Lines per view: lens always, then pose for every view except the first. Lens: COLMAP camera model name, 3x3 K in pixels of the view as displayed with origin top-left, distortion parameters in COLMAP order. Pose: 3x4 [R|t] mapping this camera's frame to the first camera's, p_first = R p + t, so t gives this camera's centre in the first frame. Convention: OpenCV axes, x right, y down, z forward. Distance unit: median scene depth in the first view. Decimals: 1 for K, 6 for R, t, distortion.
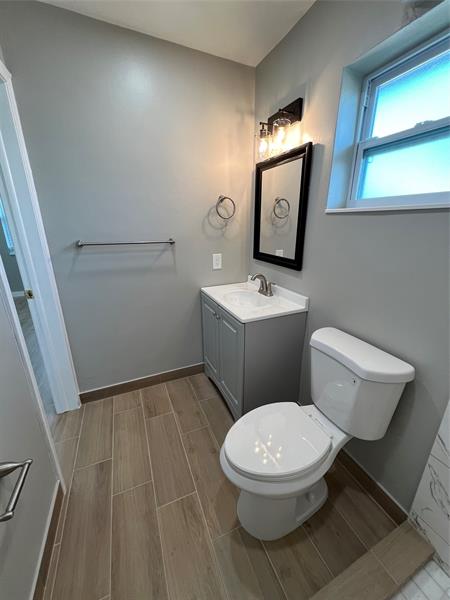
lens RADIAL K [[241.5, 0, 226.6], [0, 241.5, 299.8], [0, 0, 1]] dist [0.002026, -0.000064]
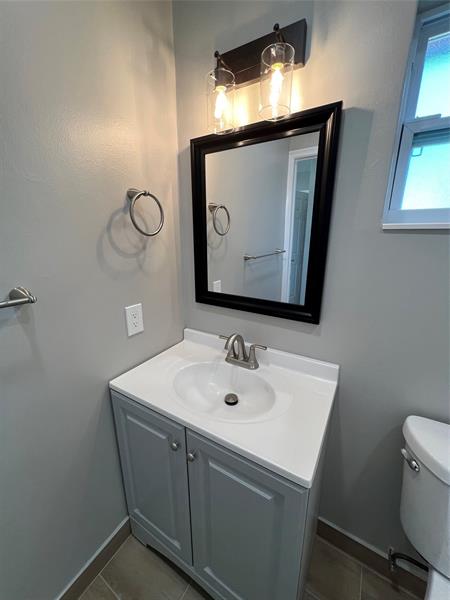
lens RADIAL K [[238.1, 0, 225.8], [0, 238.1, 301.9], [0, 0, 1]] dist [-0.005574, 0.000122]
pose [[0.816849, -0.143841, 0.558630, -0.192287], [0.171134, 0.985242, 0.003452, -0.203604], [-0.550882, 0.092781, 0.829410, 0.601631]]
